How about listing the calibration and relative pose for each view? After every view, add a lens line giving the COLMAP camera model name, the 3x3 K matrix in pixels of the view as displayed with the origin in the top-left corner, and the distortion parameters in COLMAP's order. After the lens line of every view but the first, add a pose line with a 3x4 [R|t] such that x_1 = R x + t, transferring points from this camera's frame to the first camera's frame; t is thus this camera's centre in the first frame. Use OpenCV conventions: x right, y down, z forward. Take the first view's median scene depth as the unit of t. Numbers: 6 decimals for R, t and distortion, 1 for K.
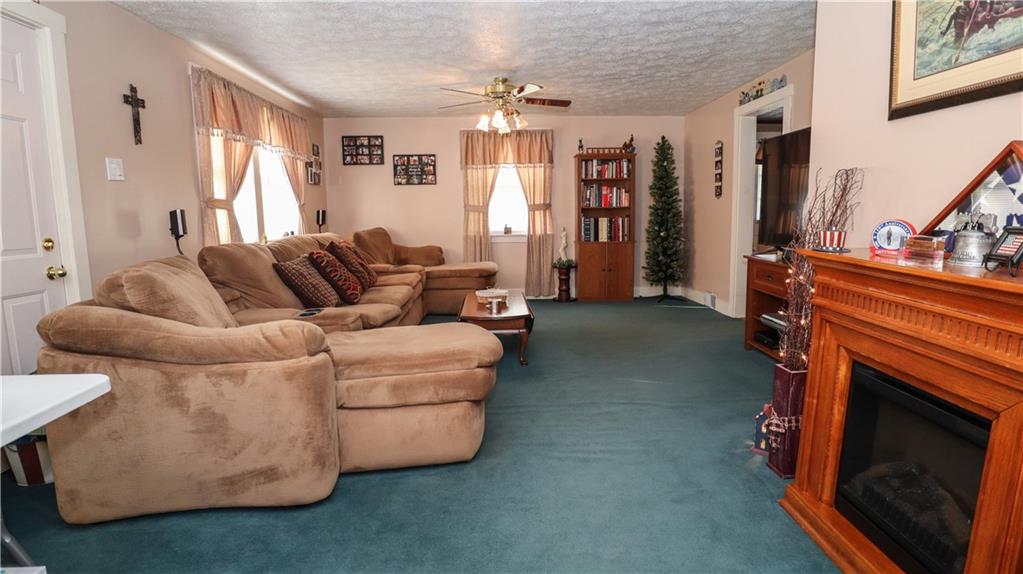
lens RADIAL K [[527.4, 0, 513.9], [0, 527.4, 290.6], [0, 0, 1]] dist [-0.040881, 0.004949]
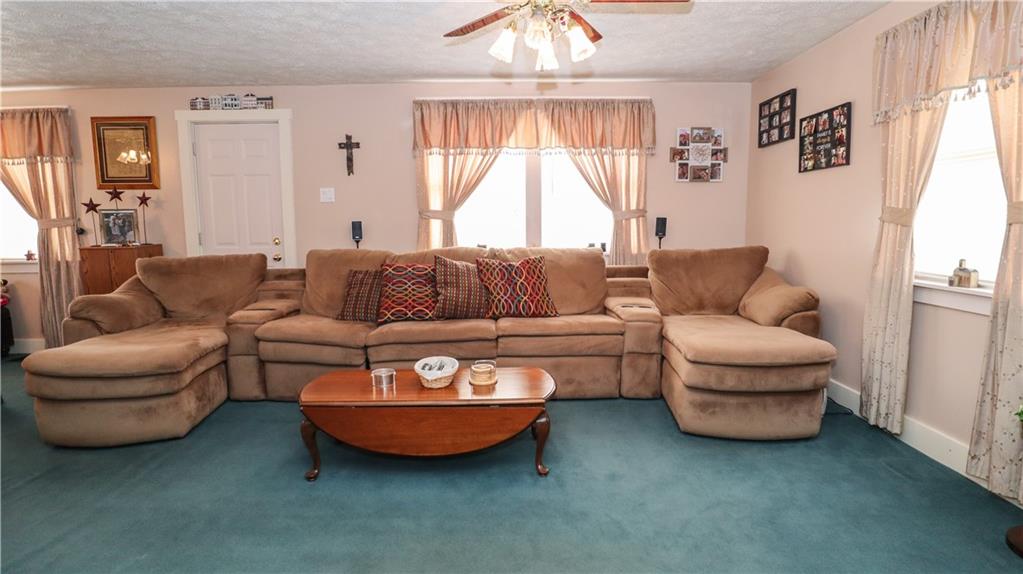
lens RADIAL K [[527.4, 0, 510.9], [0, 527.4, 282.7], [0, 0, 1]] dist [-0.040881, 0.004949]
pose [[-0.034782, 0.127582, -0.991218, 0.355124], [-0.136036, 0.981982, 0.131167, -0.117435], [0.990093, 0.139404, -0.016799, 0.729182]]
